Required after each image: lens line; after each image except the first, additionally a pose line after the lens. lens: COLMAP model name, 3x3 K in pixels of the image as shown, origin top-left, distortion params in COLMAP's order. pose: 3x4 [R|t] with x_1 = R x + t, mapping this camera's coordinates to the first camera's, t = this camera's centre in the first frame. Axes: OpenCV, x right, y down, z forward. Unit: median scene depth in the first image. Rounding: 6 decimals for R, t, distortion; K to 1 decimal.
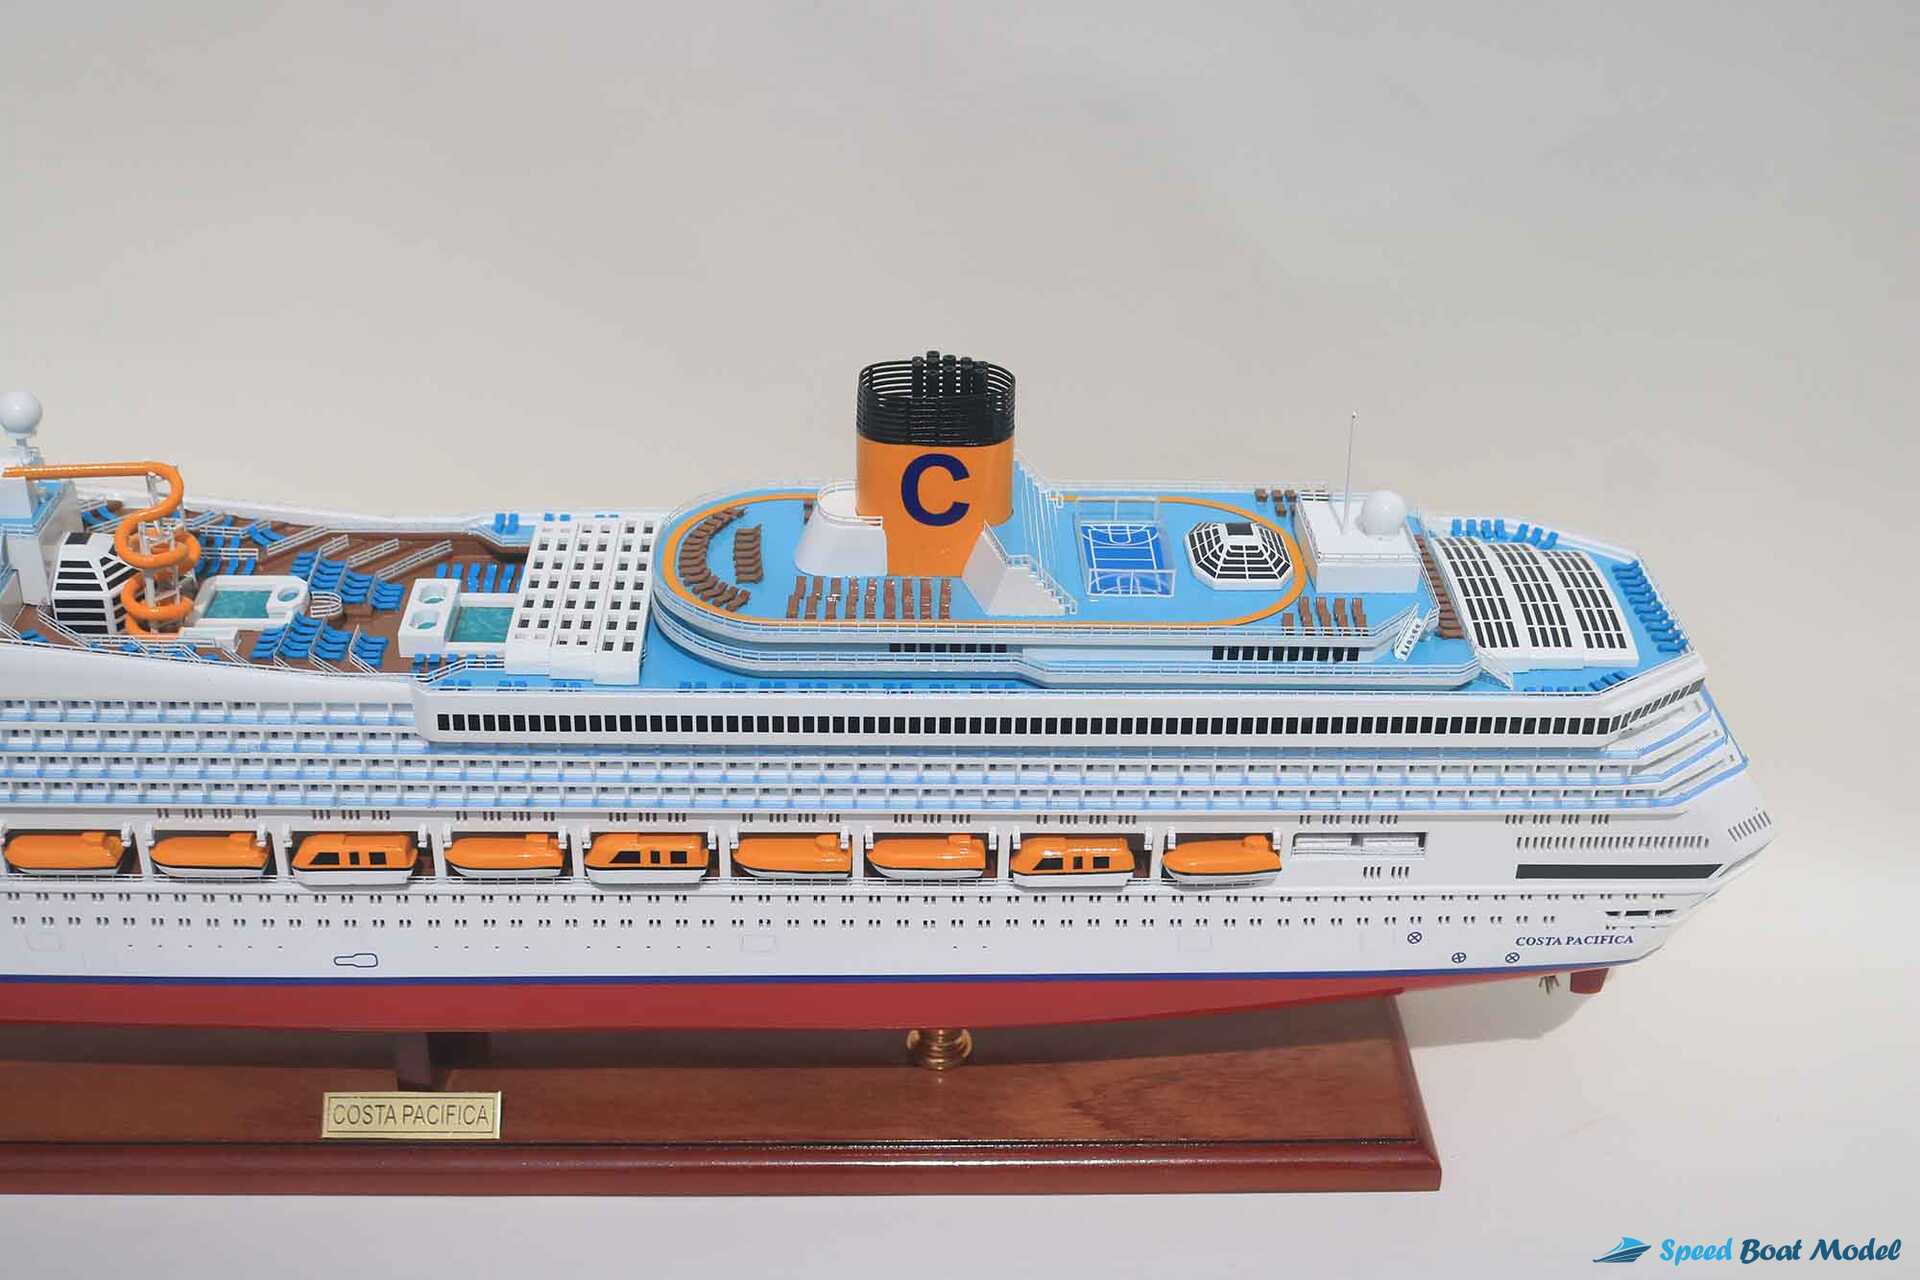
lens RADIAL K [[2433.2, 0, 960.0], [0, 2433.2, 640.0], [0, 0, 1]] dist [-0.086538, 0.023821]
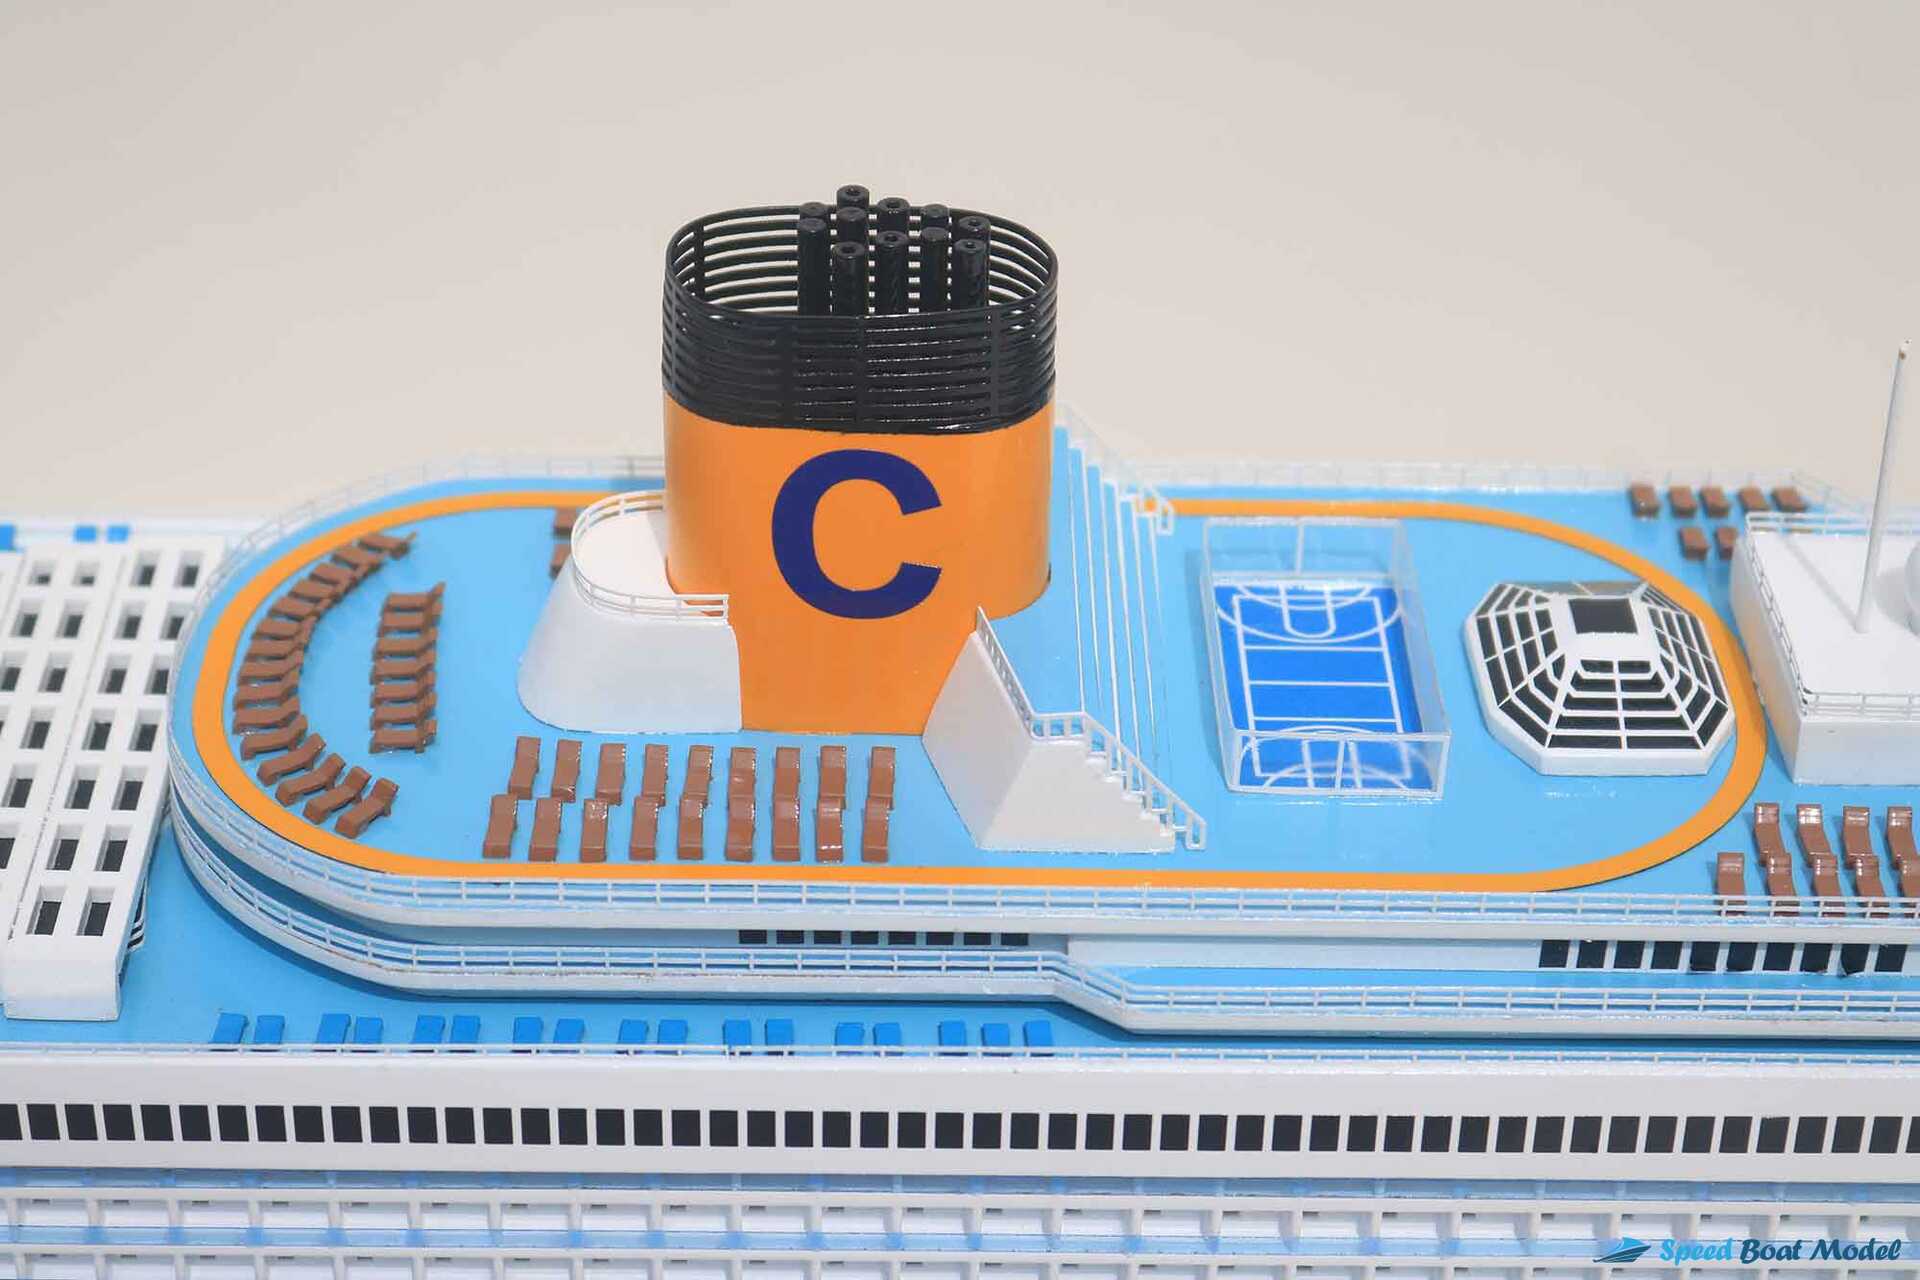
lens RADIAL K [[3588.7, 0, 960.0], [0, 3588.7, 640.0], [0, 0, 1]] dist [-0.013862, -0.008188]
pose [[0.999877, 0.010082, -0.012050, 0.013995], [-0.008952, 0.995861, 0.090451, -0.096518], [0.012912, -0.090332, 0.995828, 0.400342]]
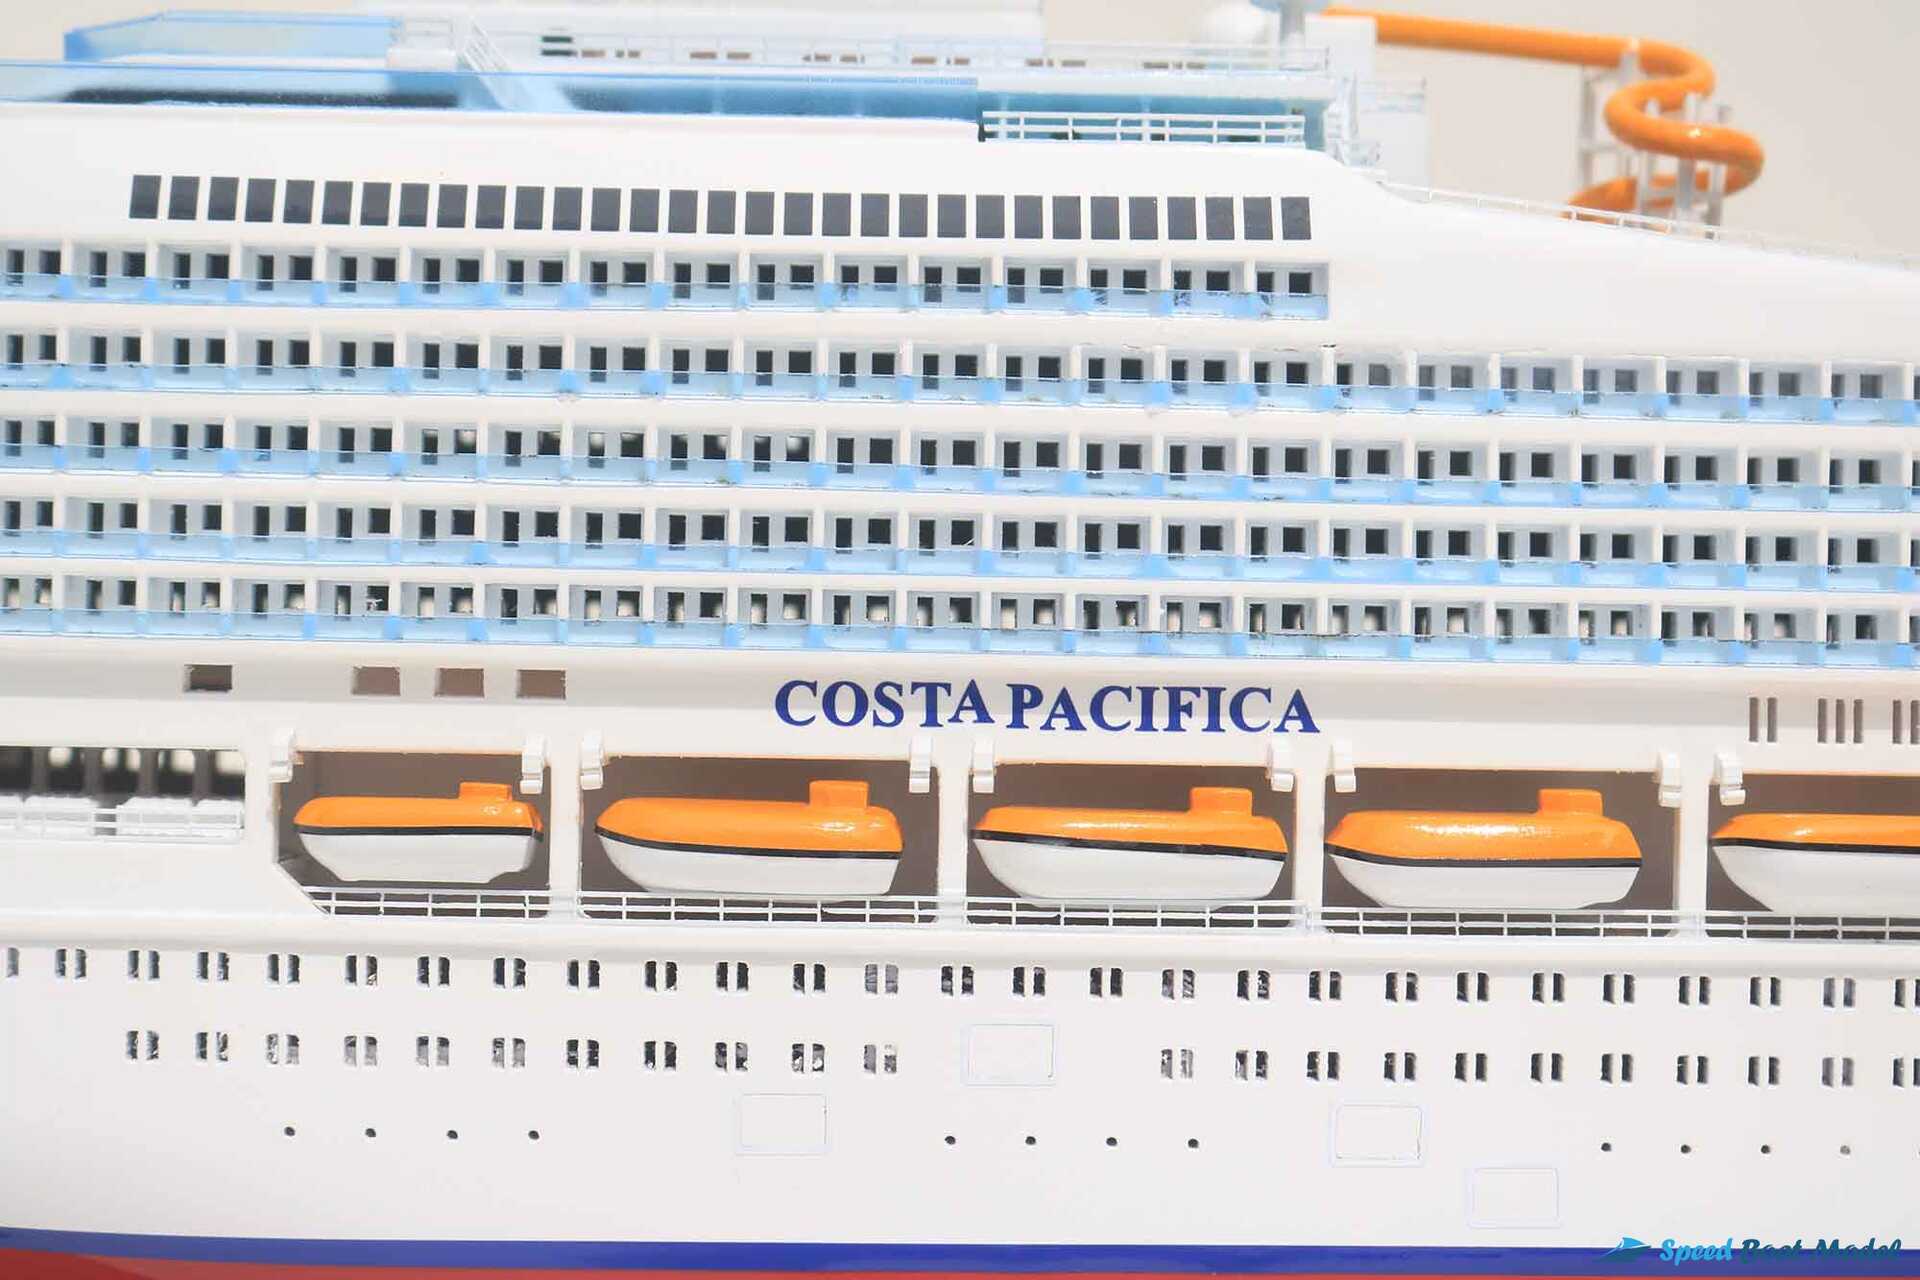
lens RADIAL K [[2970.8, 0, 960.0], [0, 2970.8, 640.0], [0, 0, 1]] dist [-0.048651, -0.002315]
pose [[0.999946, -0.005733, -0.008687, -0.451662], [0.000605, 0.865258, -0.501326, 0.296394], [0.010391, 0.501294, 0.865215, 0.573387]]
